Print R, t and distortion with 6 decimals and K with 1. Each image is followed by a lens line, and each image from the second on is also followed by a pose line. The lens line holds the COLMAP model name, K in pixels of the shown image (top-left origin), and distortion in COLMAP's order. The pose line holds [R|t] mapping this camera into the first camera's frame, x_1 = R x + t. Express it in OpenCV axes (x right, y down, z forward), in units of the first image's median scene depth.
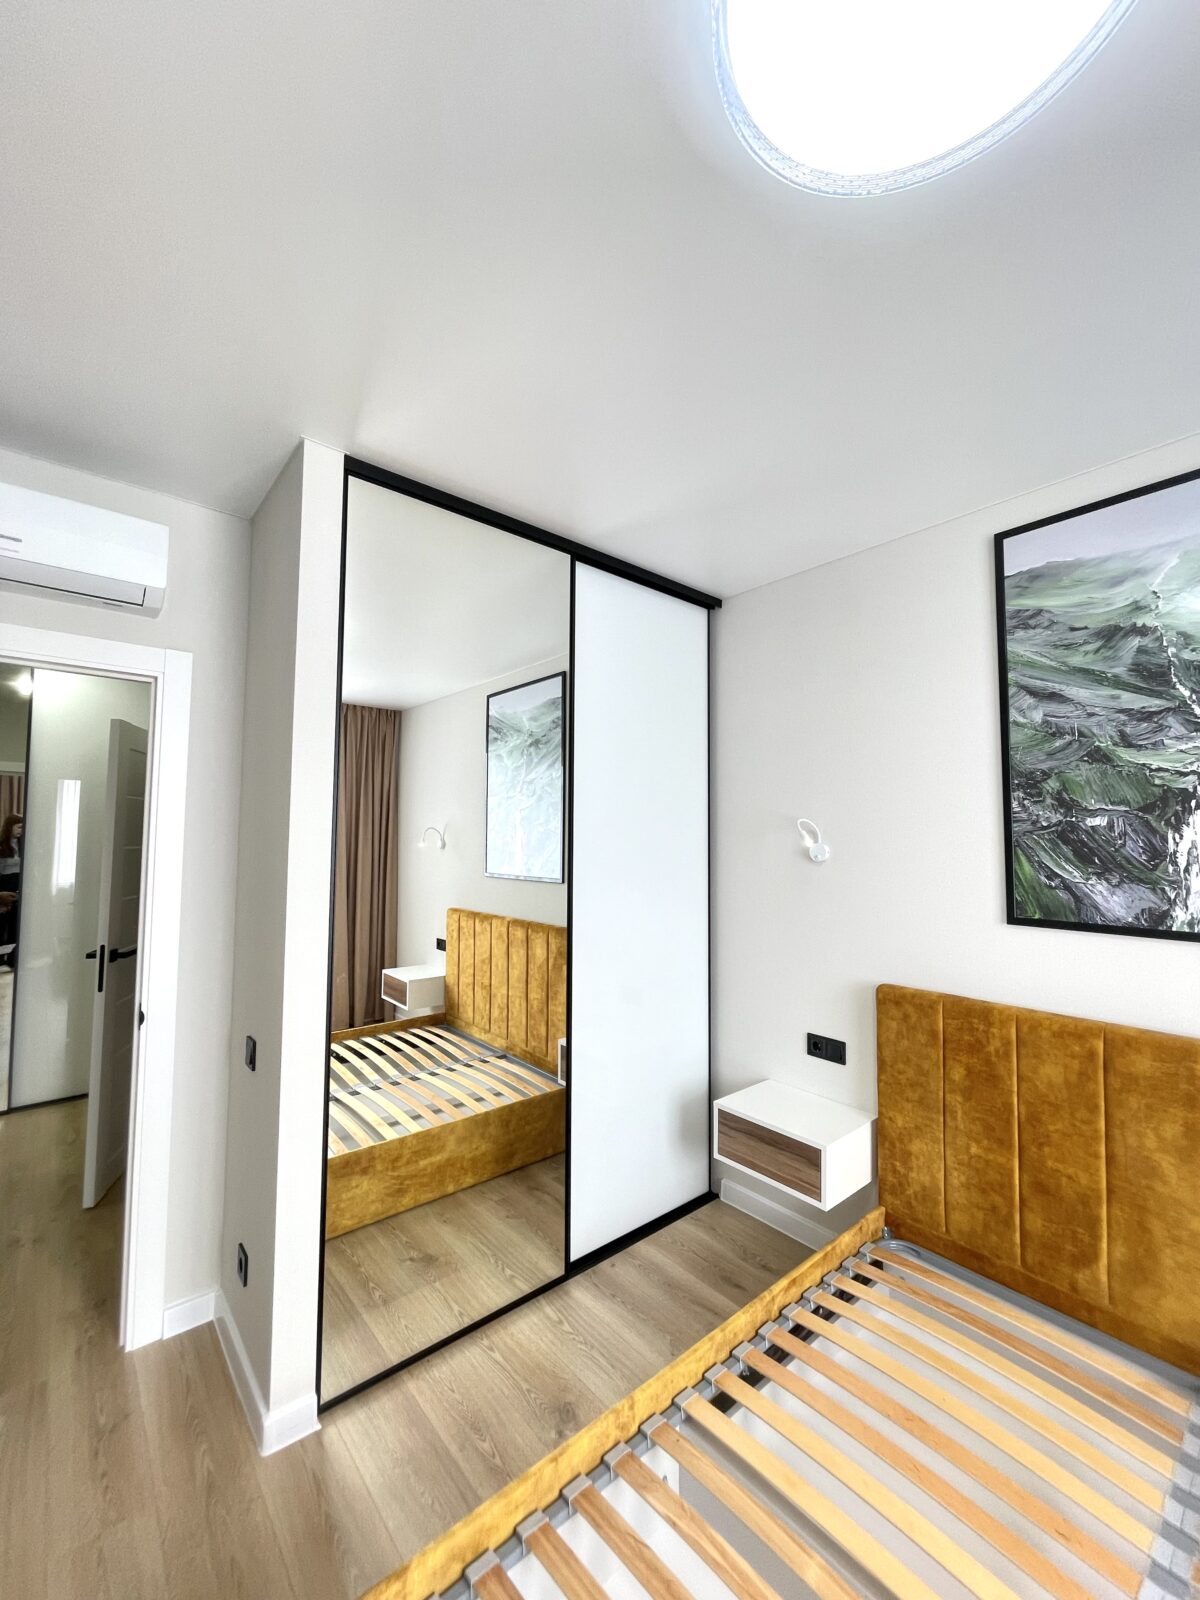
lens RADIAL K [[636.3, 0, 595.3], [0, 636.3, 803.9], [0, 0, 1]] dist [-0.008725, 0.001133]
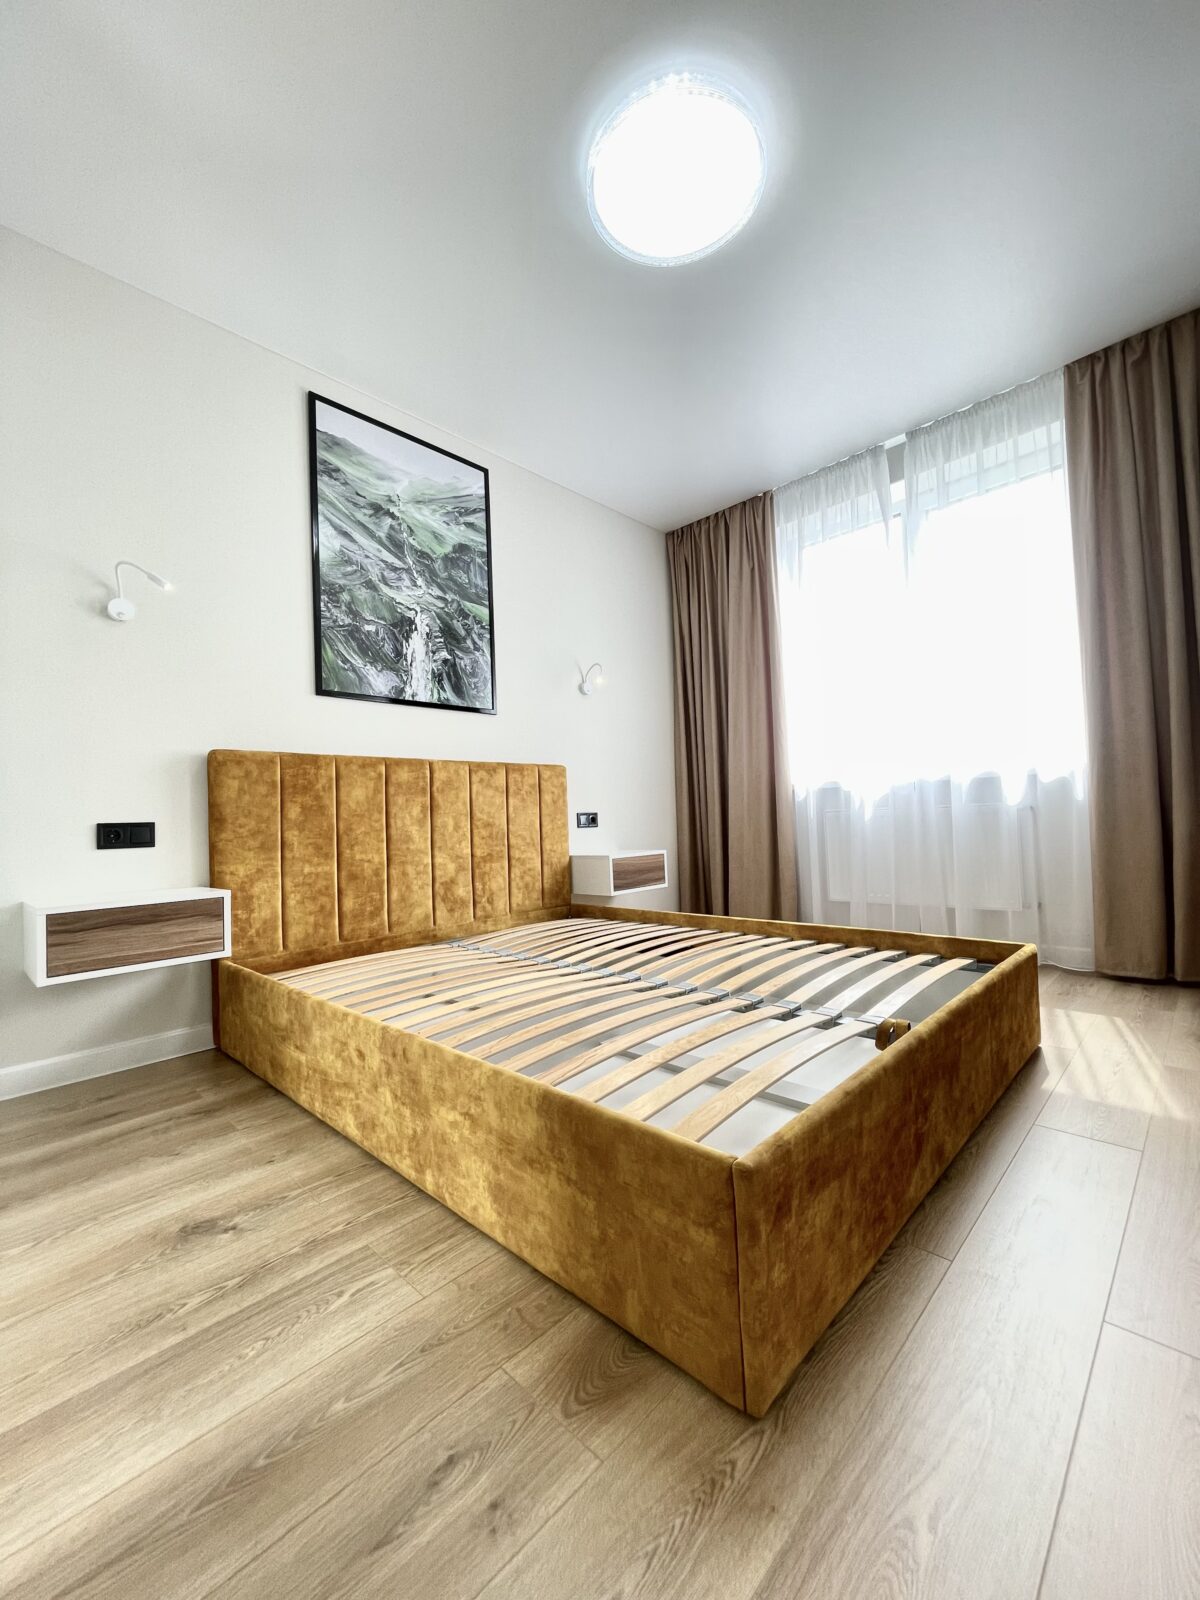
lens RADIAL K [[636.3, 0, 597.2], [0, 636.3, 795.8], [0, 0, 1]] dist [-0.008725, 0.001133]
pose [[-0.083028, 0.027271, 0.996174, -0.713378], [-0.025149, 0.999250, -0.029451, 0.441080], [-0.996230, -0.027498, -0.082280, 0.562542]]
